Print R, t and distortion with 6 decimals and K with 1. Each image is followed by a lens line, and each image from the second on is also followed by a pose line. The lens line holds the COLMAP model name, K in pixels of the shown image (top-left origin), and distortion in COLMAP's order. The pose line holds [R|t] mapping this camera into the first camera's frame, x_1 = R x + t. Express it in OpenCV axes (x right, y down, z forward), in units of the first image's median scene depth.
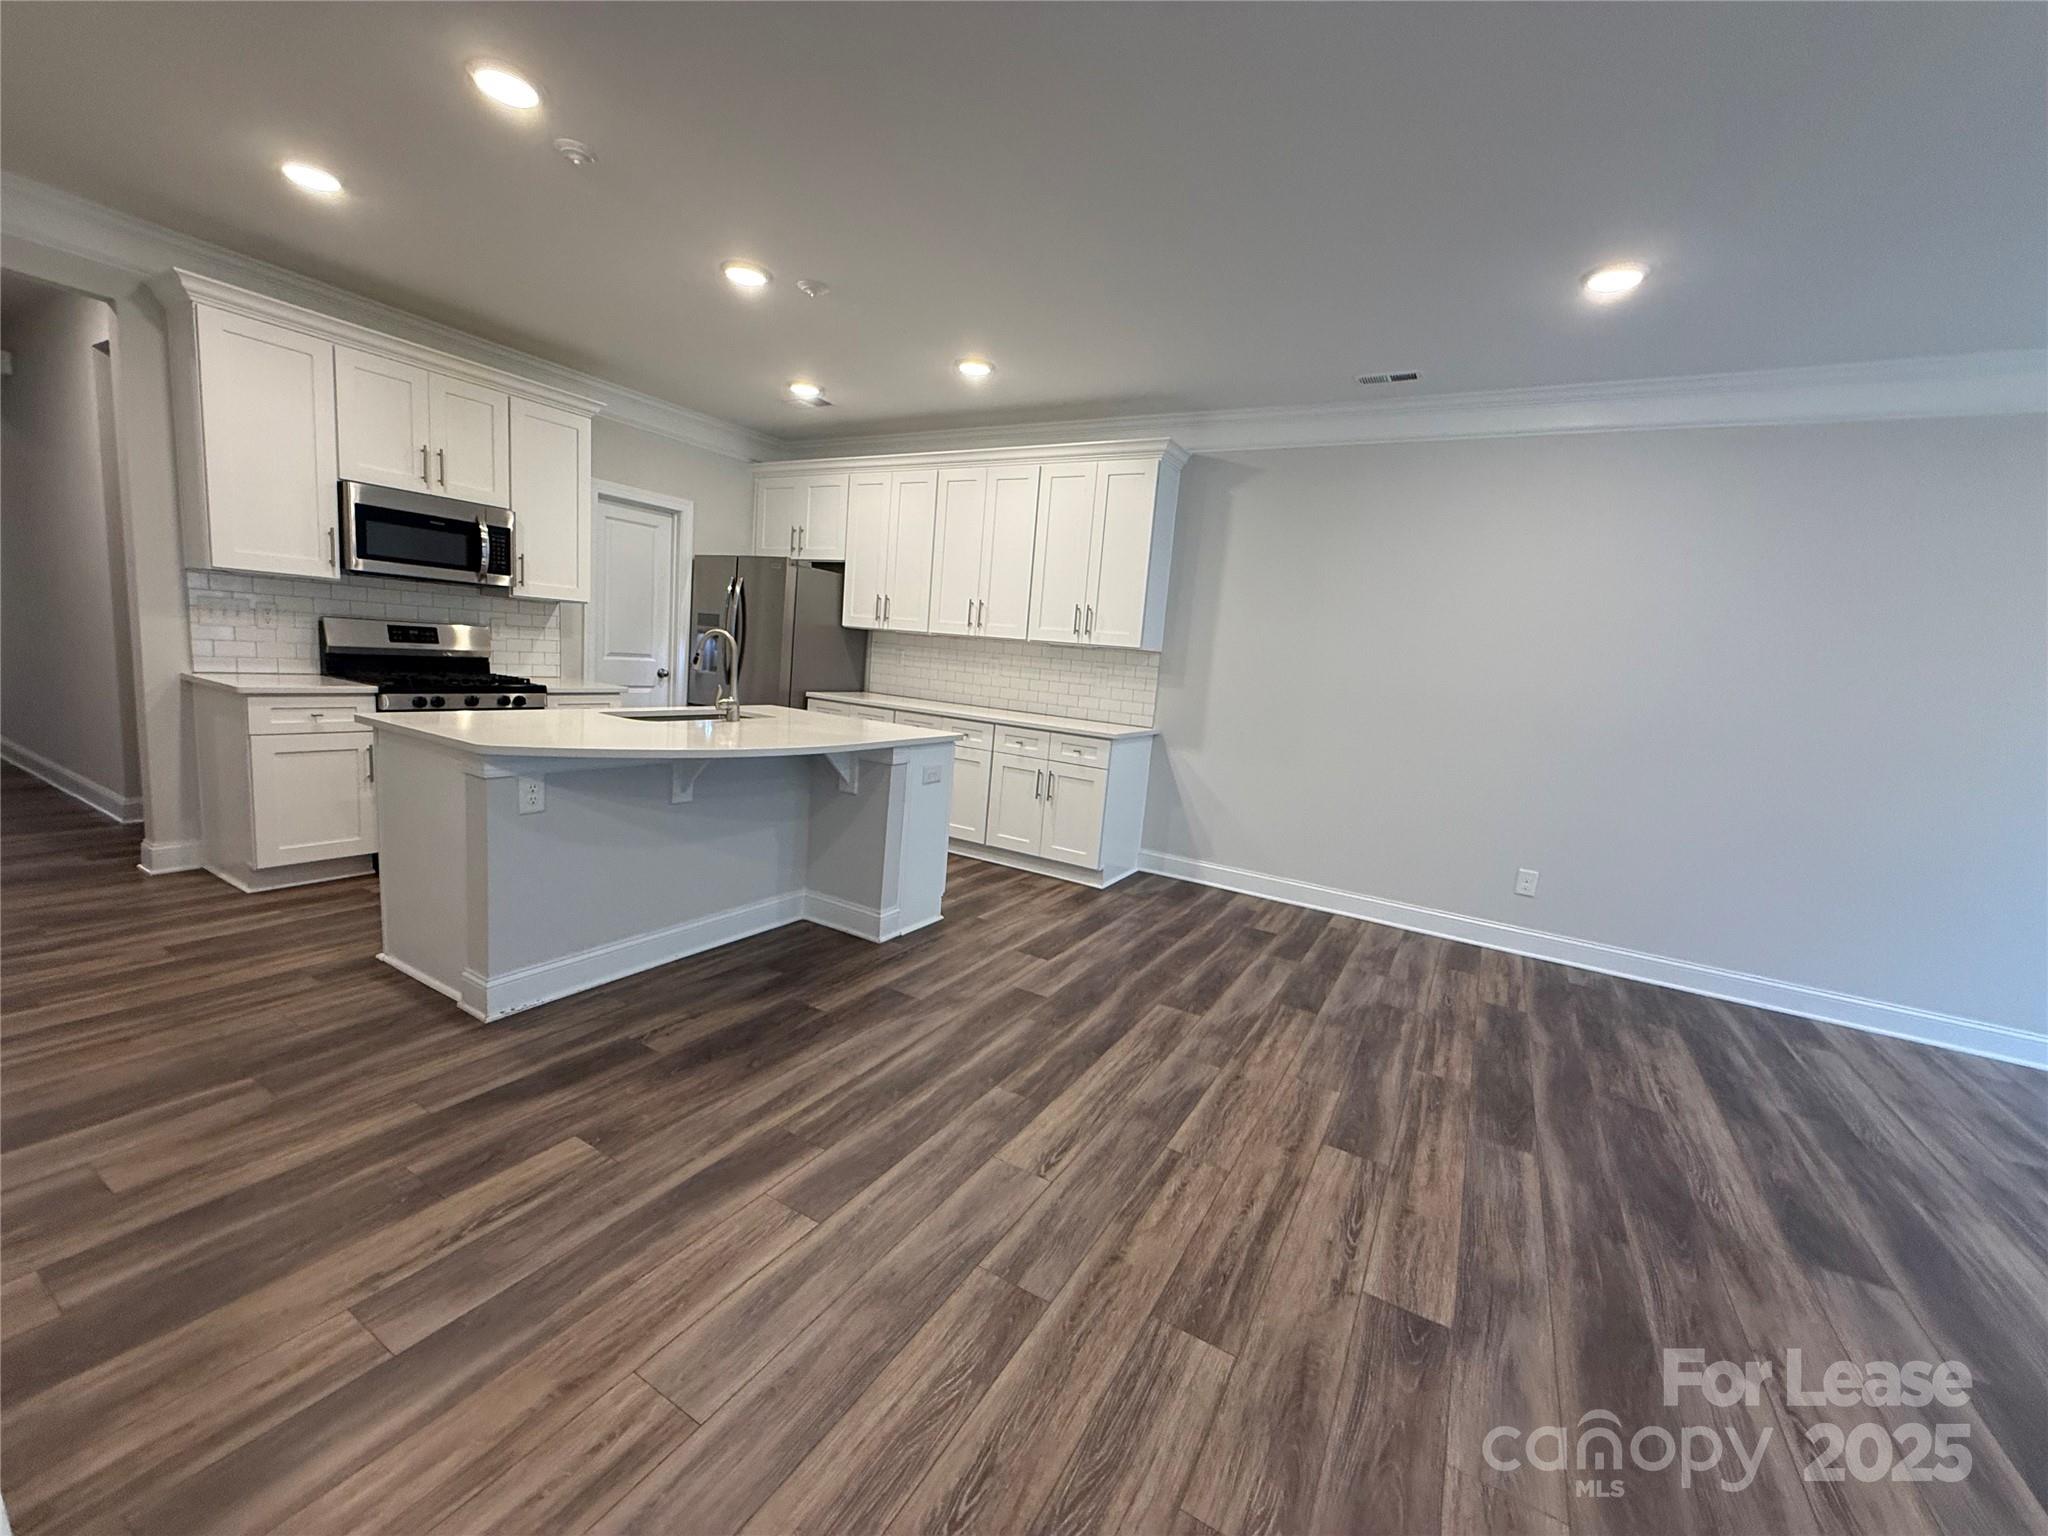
lens RADIAL K [[813.2, 0, 1024.0], [0, 813.2, 768.0], [0, 0, 1]] dist [-0.001162, -0.000291]
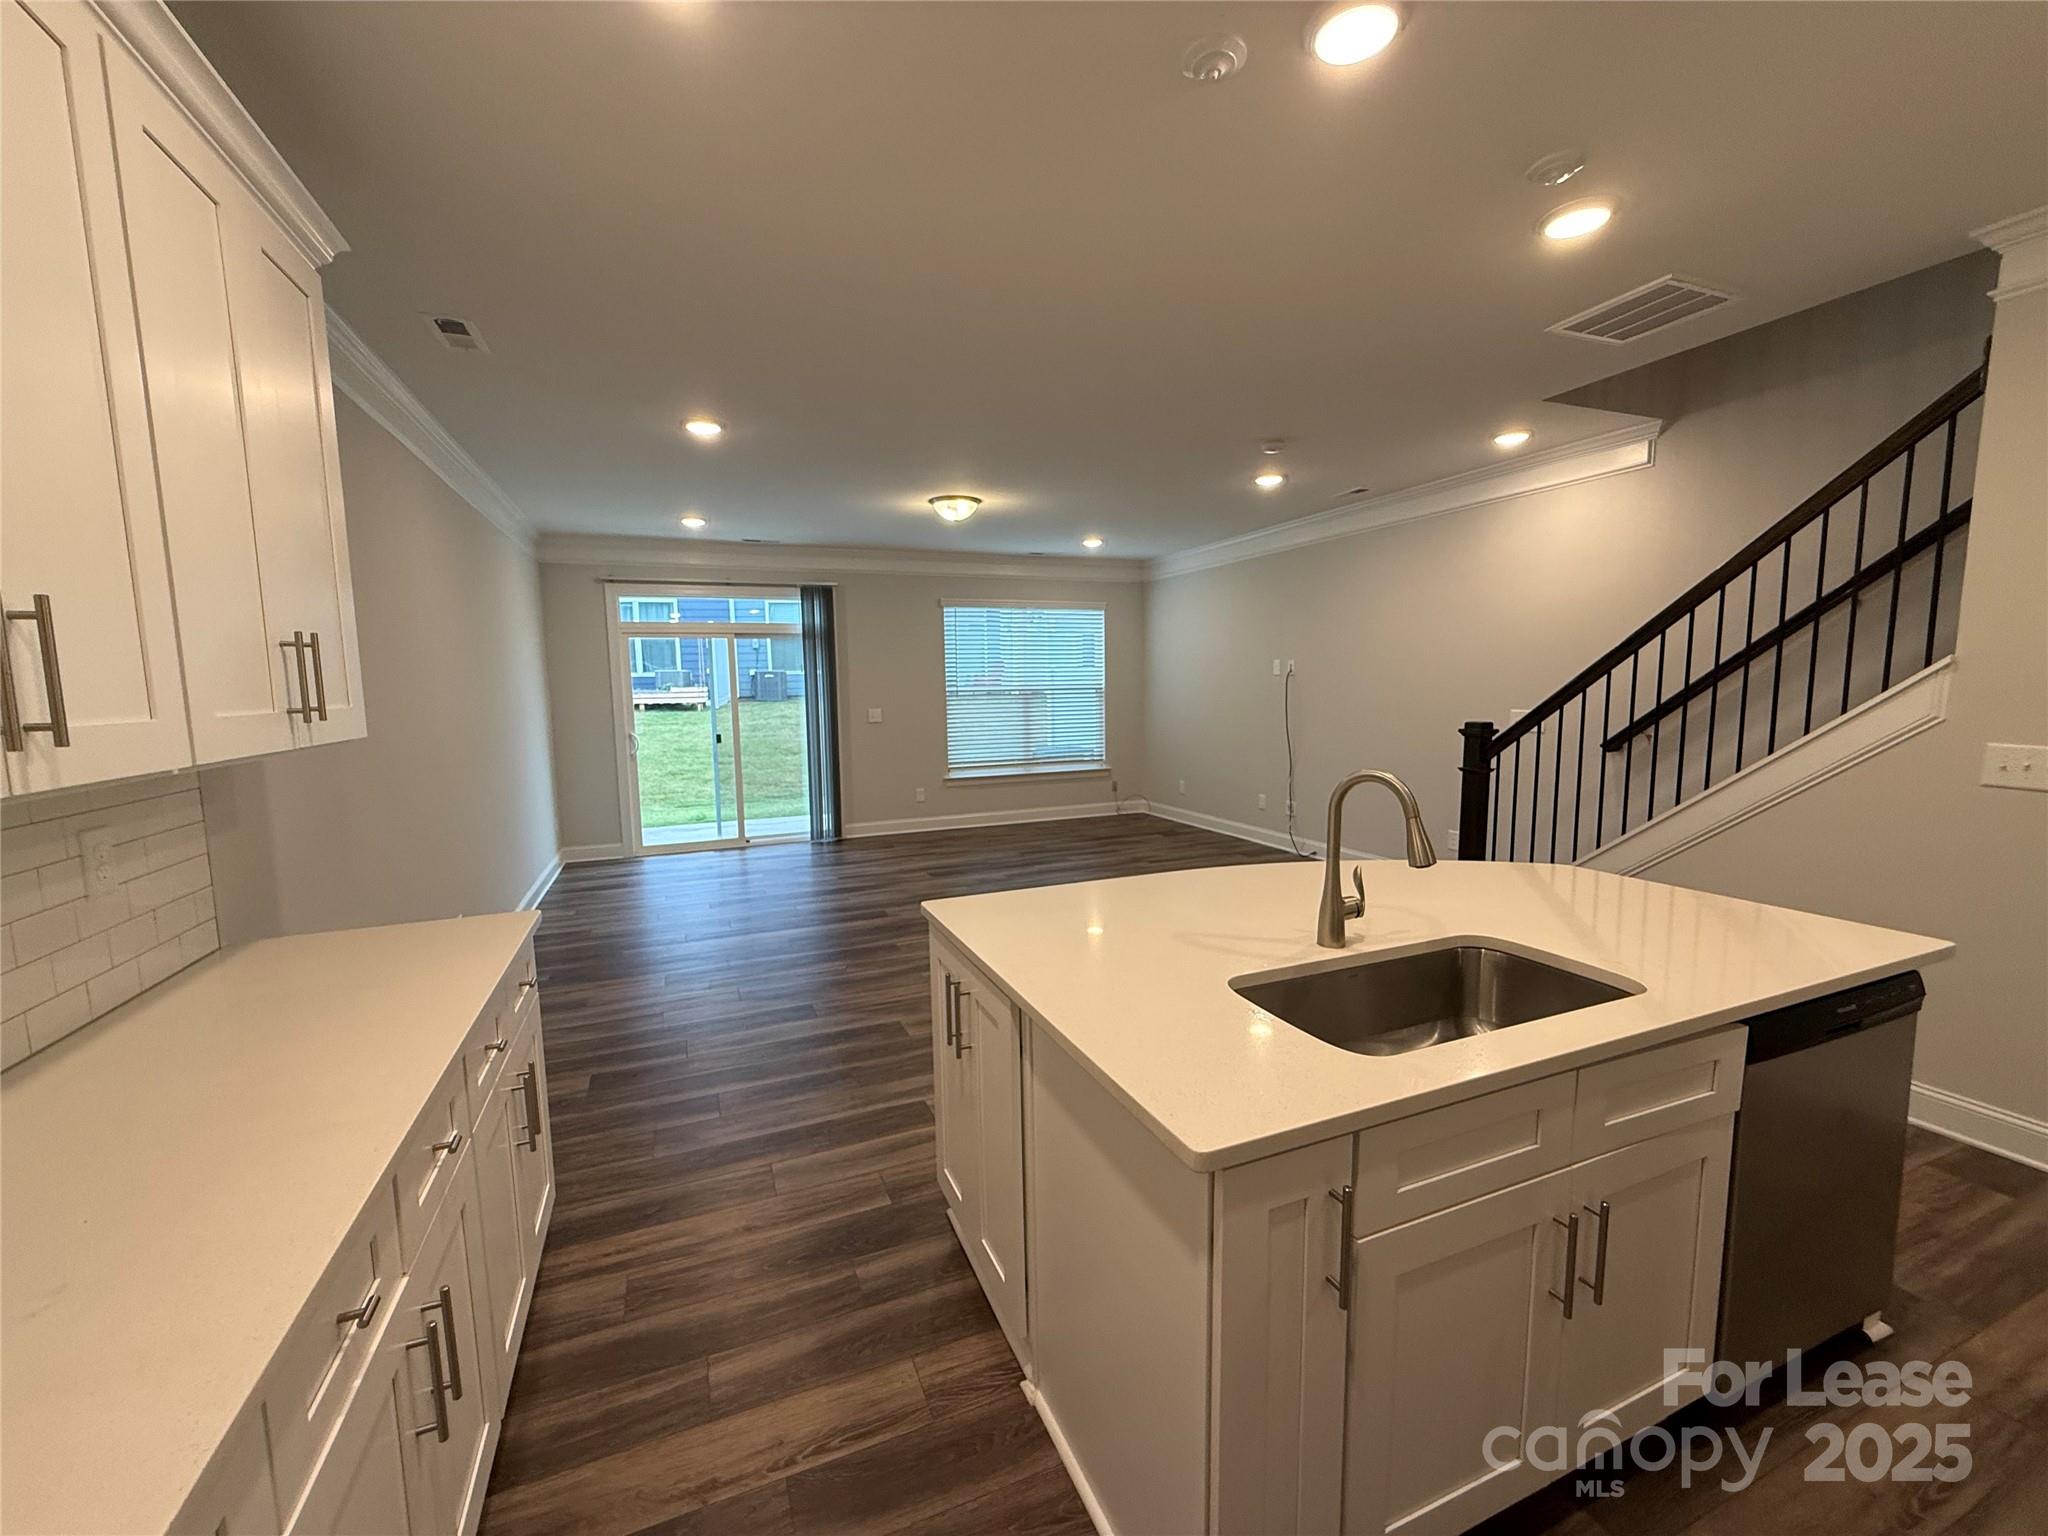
lens RADIAL K [[813.2, 0, 1024.0], [0, 813.2, 768.0], [0, 0, 1]] dist [-0.001162, -0.000291]
pose [[-0.799158, -0.144302, 0.583544, -0.547751], [0.027062, 0.961139, 0.274736, -0.362284], [-0.600512, 0.235349, -0.764196, 1.582143]]
